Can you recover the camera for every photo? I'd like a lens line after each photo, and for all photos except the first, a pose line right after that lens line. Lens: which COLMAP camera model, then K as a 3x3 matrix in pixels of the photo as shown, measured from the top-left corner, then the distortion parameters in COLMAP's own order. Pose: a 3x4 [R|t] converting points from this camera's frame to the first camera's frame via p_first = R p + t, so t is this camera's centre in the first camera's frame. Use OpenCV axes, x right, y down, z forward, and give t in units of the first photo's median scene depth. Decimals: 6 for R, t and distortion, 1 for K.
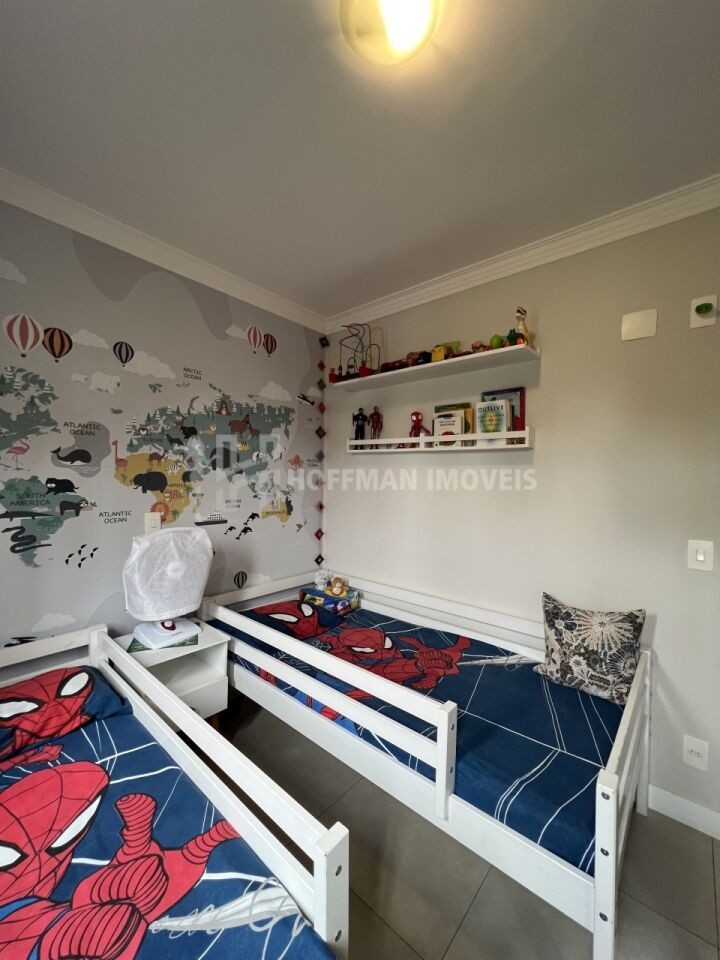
lens RADIAL K [[384.7, 0, 354.5], [0, 384.7, 483.3], [0, 0, 1]] dist [-0.002545, 0.000641]
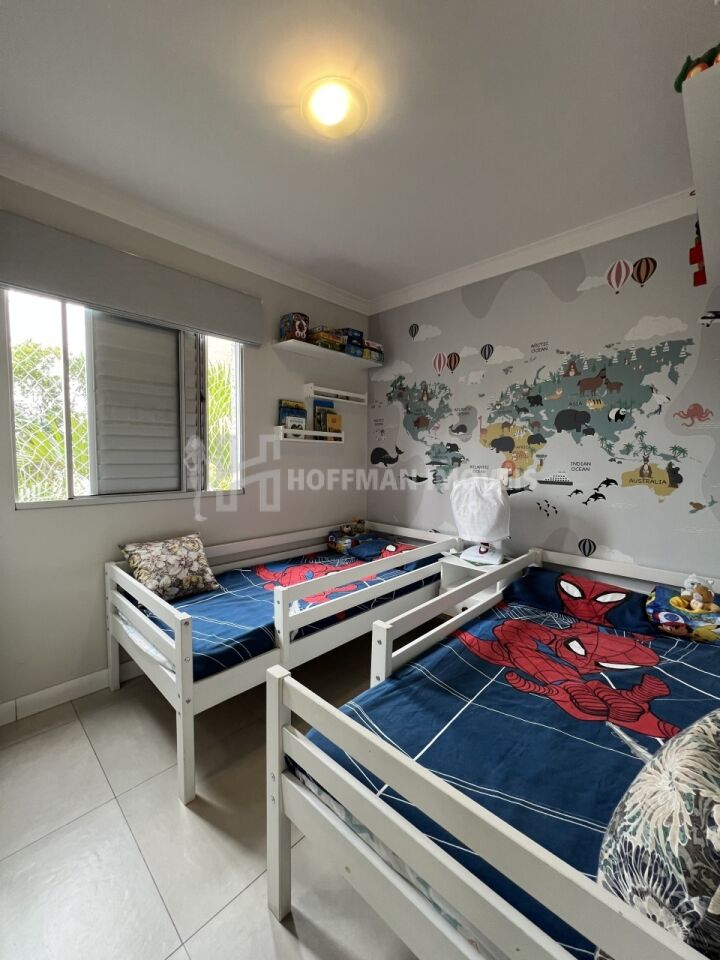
lens RADIAL K [[384.7, 0, 359.7], [0, 384.7, 483.5], [0, 0, 1]] dist [-0.002545, 0.000641]
pose [[-0.040832, 0.057311, -0.997521, 0.740623], [-0.027234, 0.997919, 0.058449, 0.060422], [0.998795, 0.029553, -0.039186, 0.533276]]
